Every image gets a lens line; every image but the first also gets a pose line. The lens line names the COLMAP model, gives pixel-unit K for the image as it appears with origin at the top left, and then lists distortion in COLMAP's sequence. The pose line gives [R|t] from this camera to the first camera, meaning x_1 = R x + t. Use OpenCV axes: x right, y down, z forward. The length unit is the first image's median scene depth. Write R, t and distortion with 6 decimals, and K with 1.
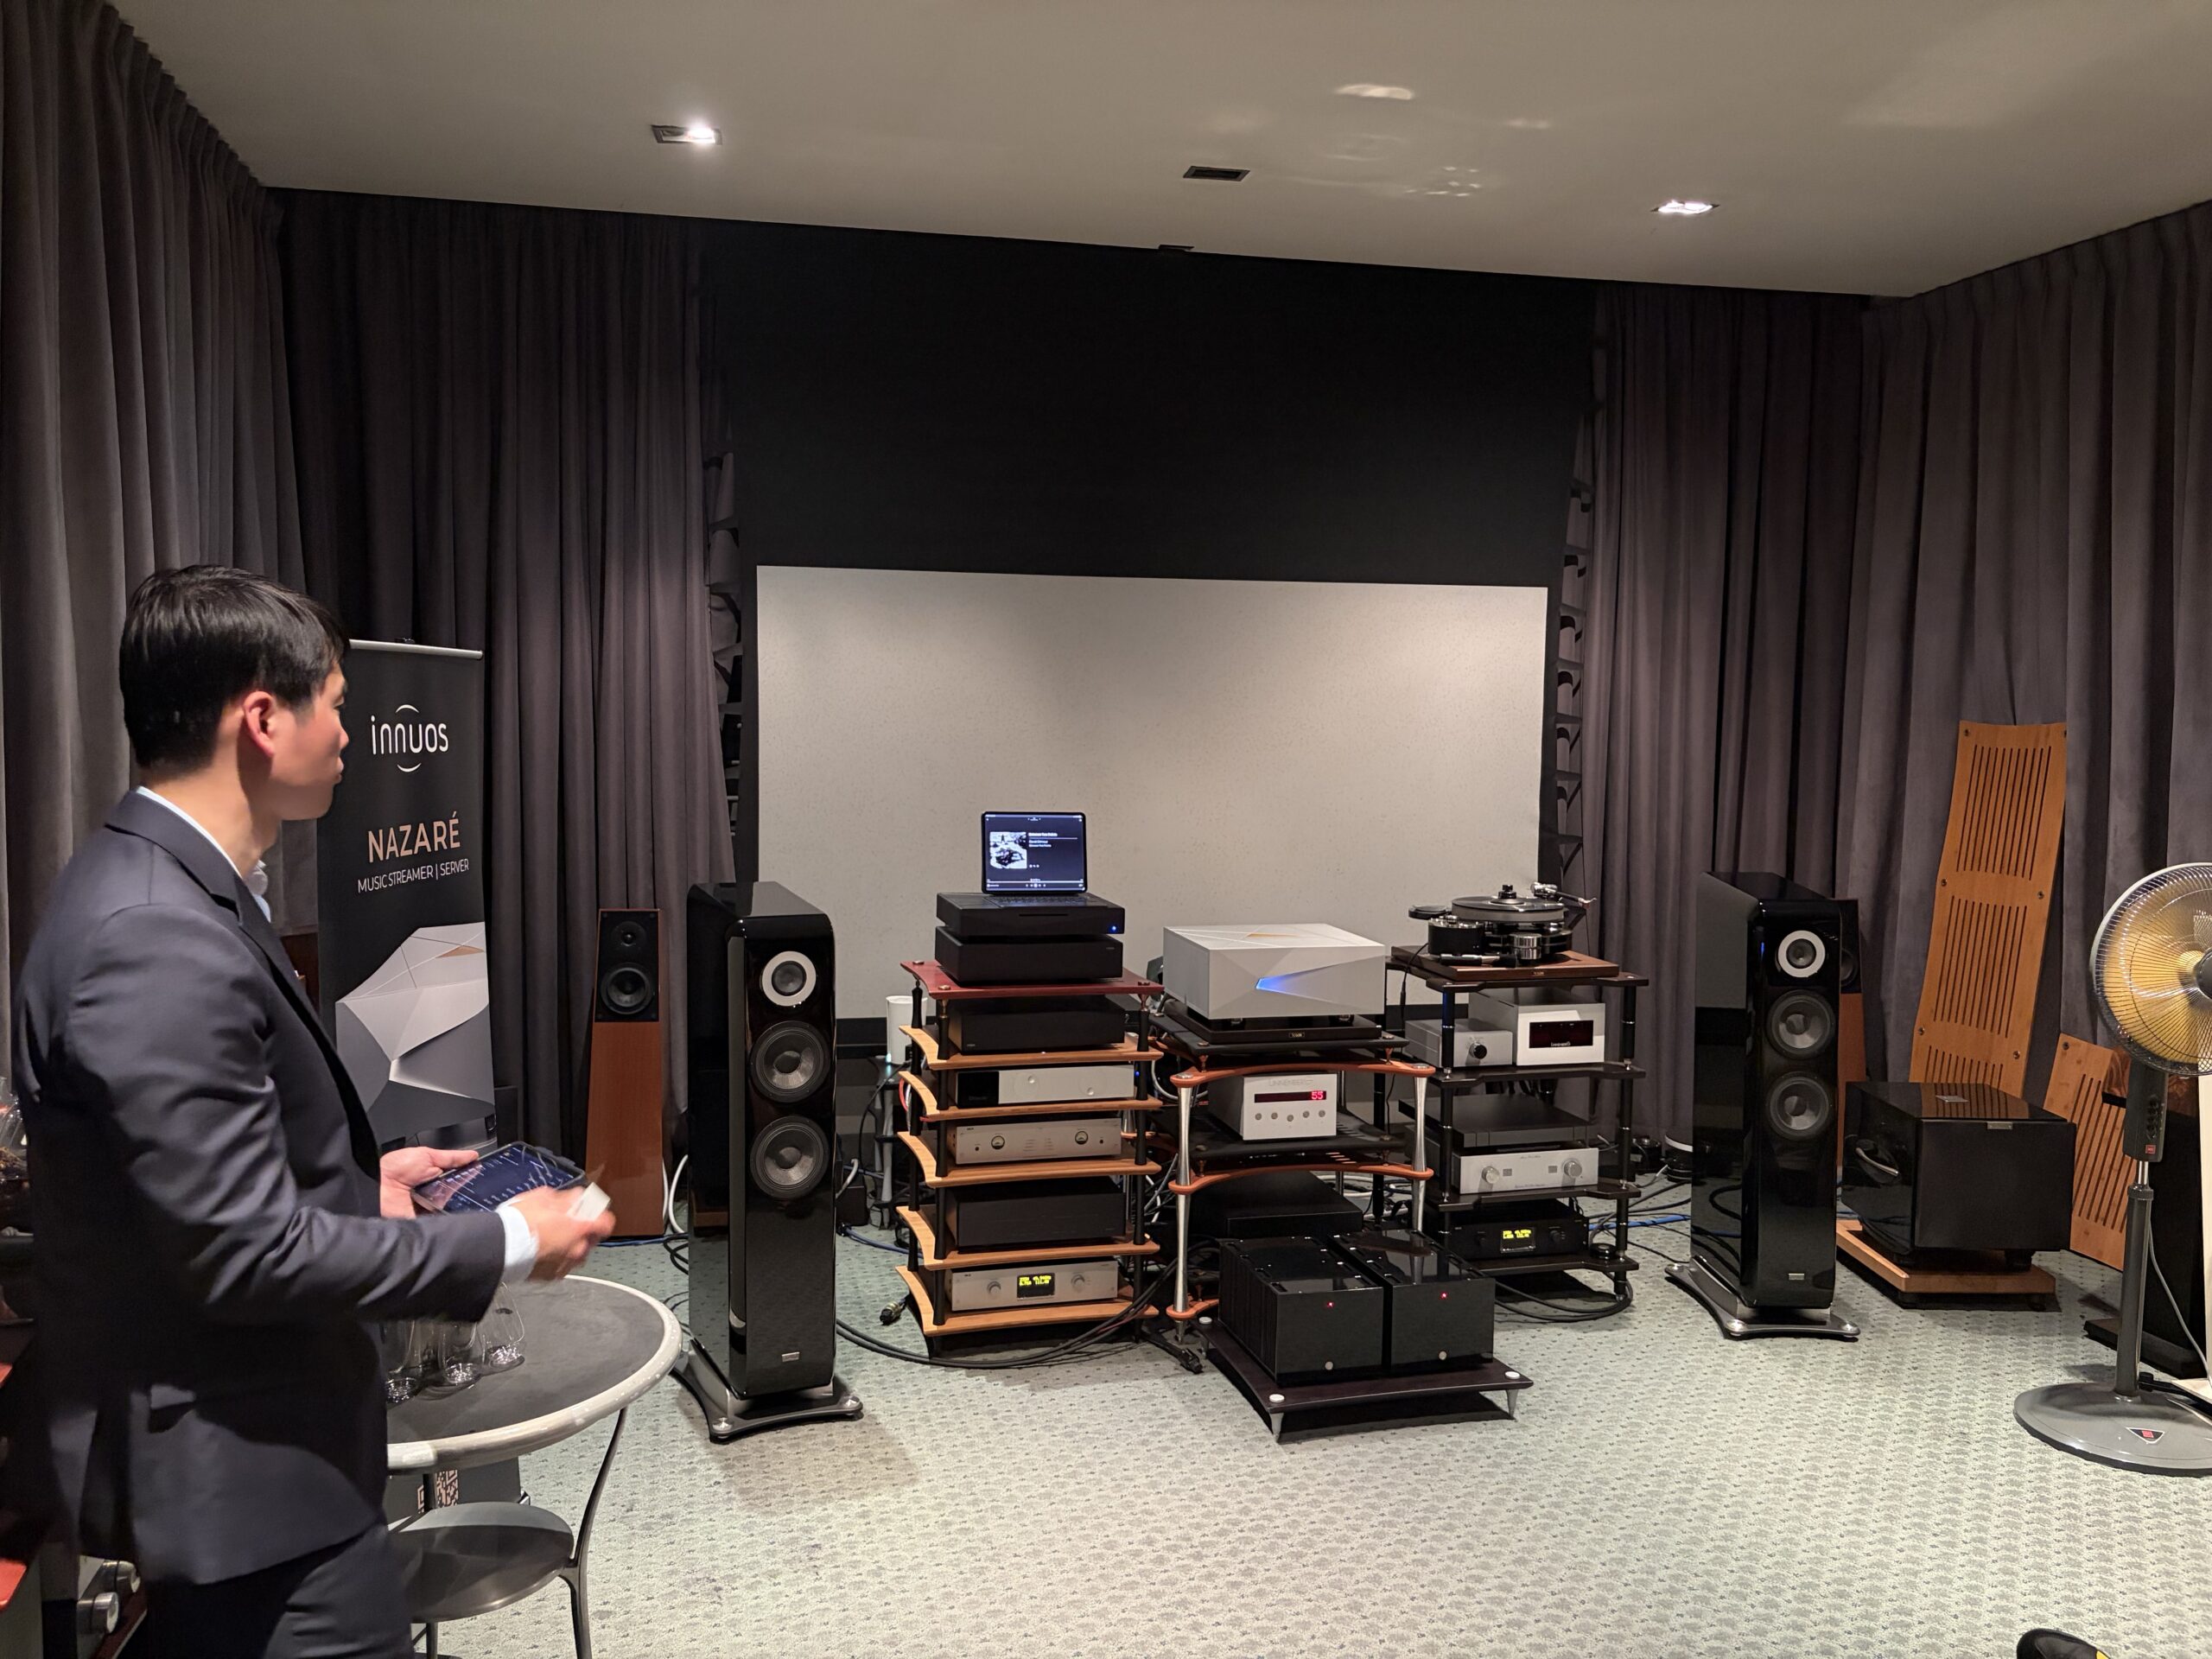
lens RADIAL K [[1693.8, 0, 1089.9], [0, 1693.8, 820.7], [0, 0, 1]] dist [0.023333, -0.020154]
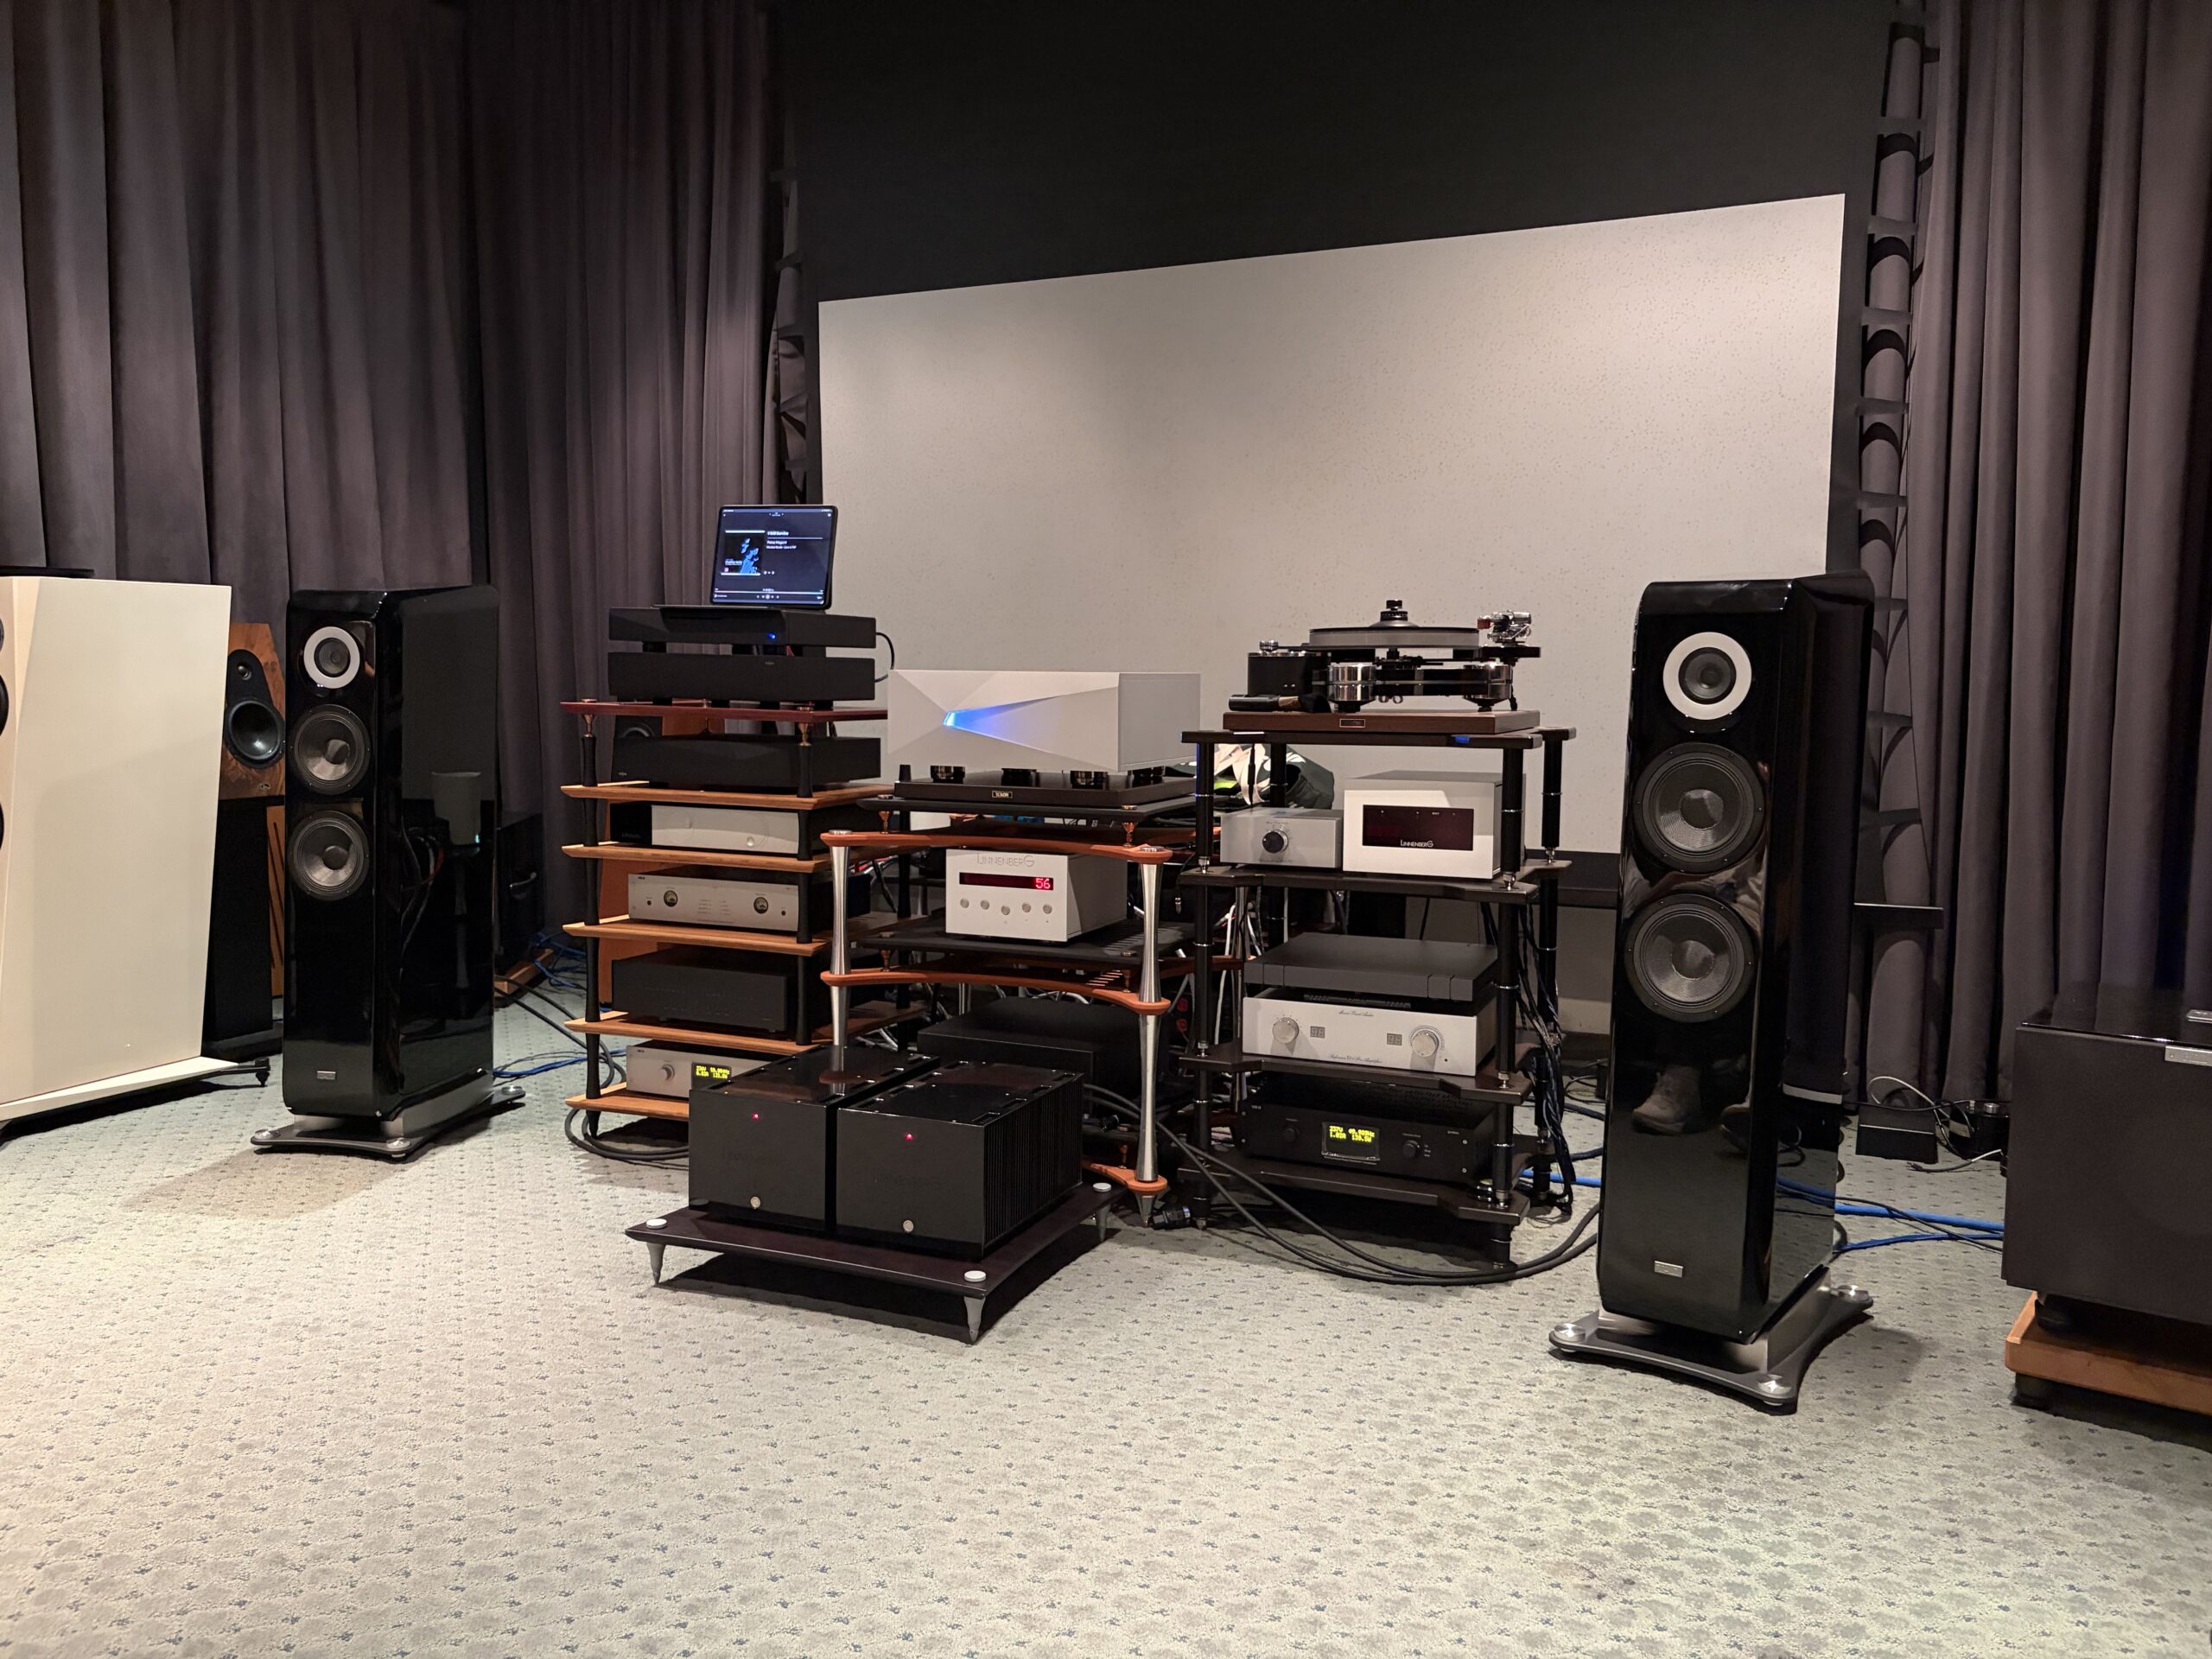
lens RADIAL K [[1693.8, 0, 1100.7], [0, 1693.8, 823.9], [0, 0, 1]] dist [0.023333, -0.020154]
pose [[0.794220, 0.052096, -0.605393, 0.570943], [-0.044240, 0.998631, 0.027896, 0.113356], [0.606018, 0.004627, 0.795438, 0.435500]]
